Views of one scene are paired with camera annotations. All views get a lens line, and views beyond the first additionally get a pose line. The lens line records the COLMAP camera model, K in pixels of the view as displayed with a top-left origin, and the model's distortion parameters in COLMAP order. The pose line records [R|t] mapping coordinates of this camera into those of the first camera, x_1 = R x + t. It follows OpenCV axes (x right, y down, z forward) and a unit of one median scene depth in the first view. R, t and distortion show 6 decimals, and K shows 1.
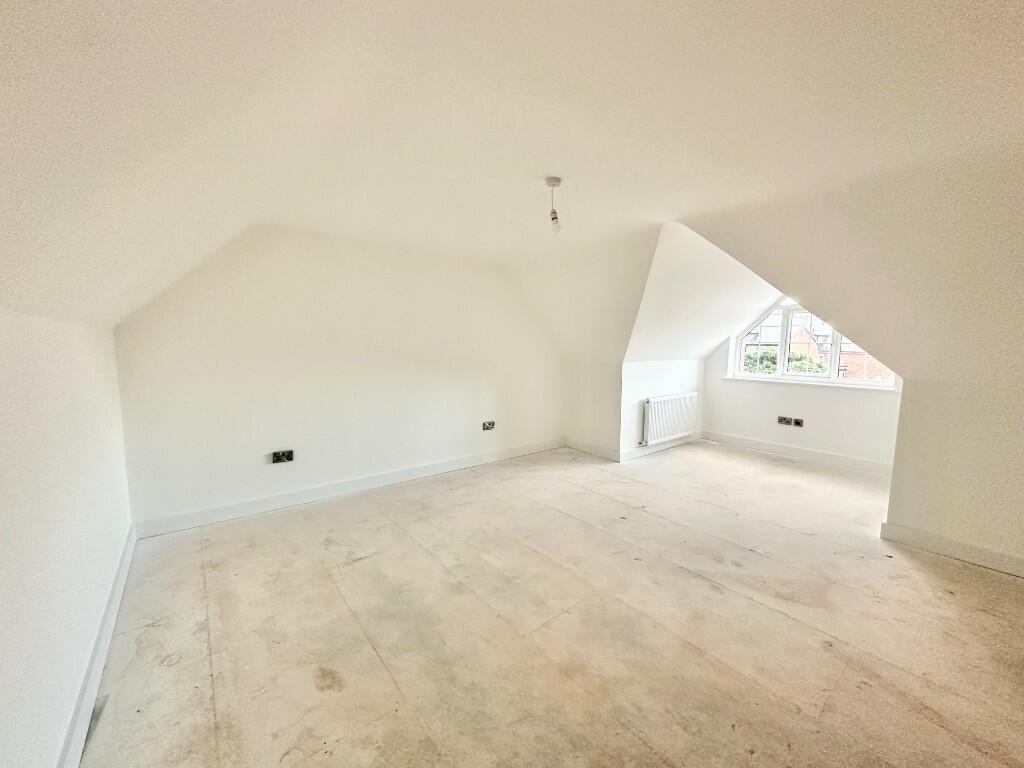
lens RADIAL K [[405.6, 0, 512.7], [0, 405.6, 384.2], [0, 0, 1]] dist [-0.001698, 0.000212]
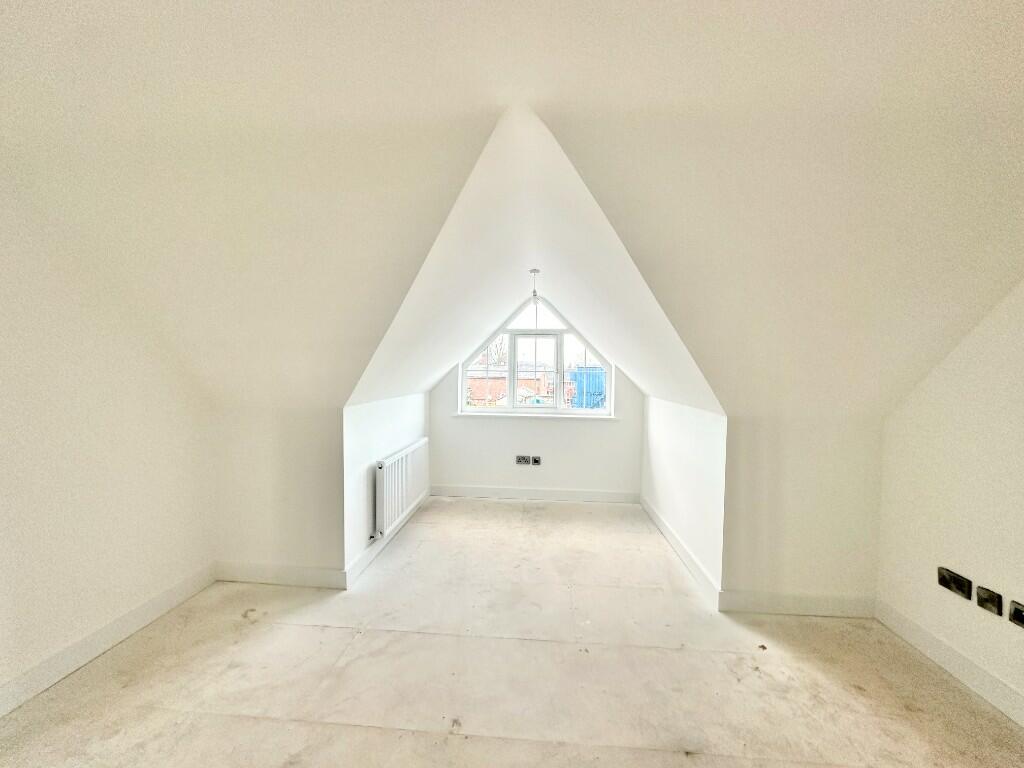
lens RADIAL K [[405.6, 0, 512.7], [0, 405.6, 384.2], [0, 0, 1]] dist [-0.001698, 0.000212]
pose [[0.688121, -0.019556, 0.725333, 0.027939], [0.069130, 0.996857, -0.038706, -0.043063], [-0.722296, 0.076777, 0.687309, 0.430576]]
